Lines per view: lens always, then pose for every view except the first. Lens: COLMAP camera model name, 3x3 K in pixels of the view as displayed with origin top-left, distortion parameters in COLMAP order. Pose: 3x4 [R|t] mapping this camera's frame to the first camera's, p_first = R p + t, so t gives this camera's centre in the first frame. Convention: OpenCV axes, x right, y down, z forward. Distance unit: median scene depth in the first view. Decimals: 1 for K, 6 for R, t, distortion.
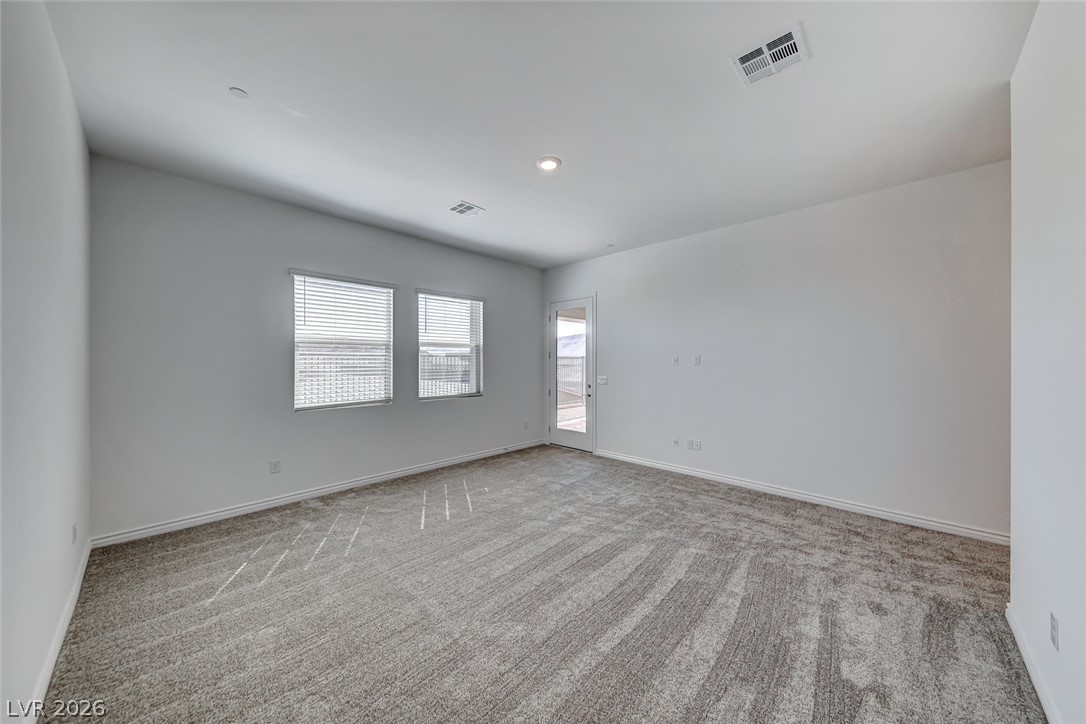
lens RADIAL K [[374.2, 0, 545.2], [0, 374.2, 361.6], [0, 0, 1]] dist [0.014643, -0.003238]
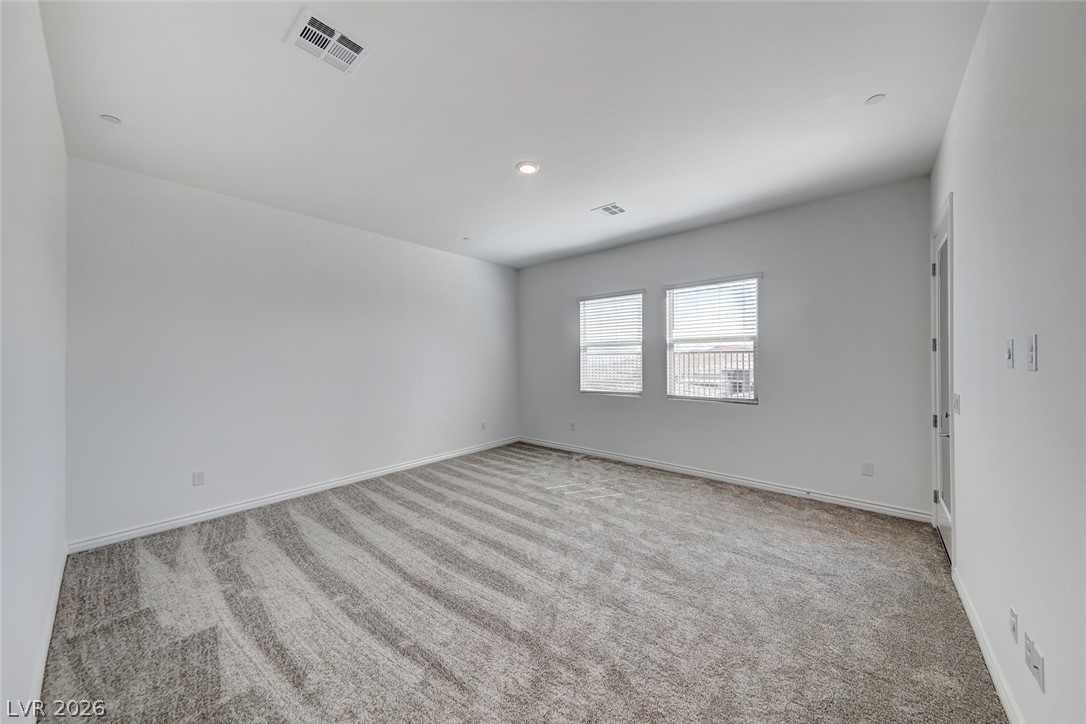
lens RADIAL K [[374.2, 0, 537.4], [0, 374.2, 360.2], [0, 0, 1]] dist [0.014643, -0.003238]
pose [[0.053800, 0.006944, -0.998528, 0.748653], [0.006170, 0.999954, 0.007287, -0.007514], [0.998533, -0.006553, 0.053755, 0.695206]]
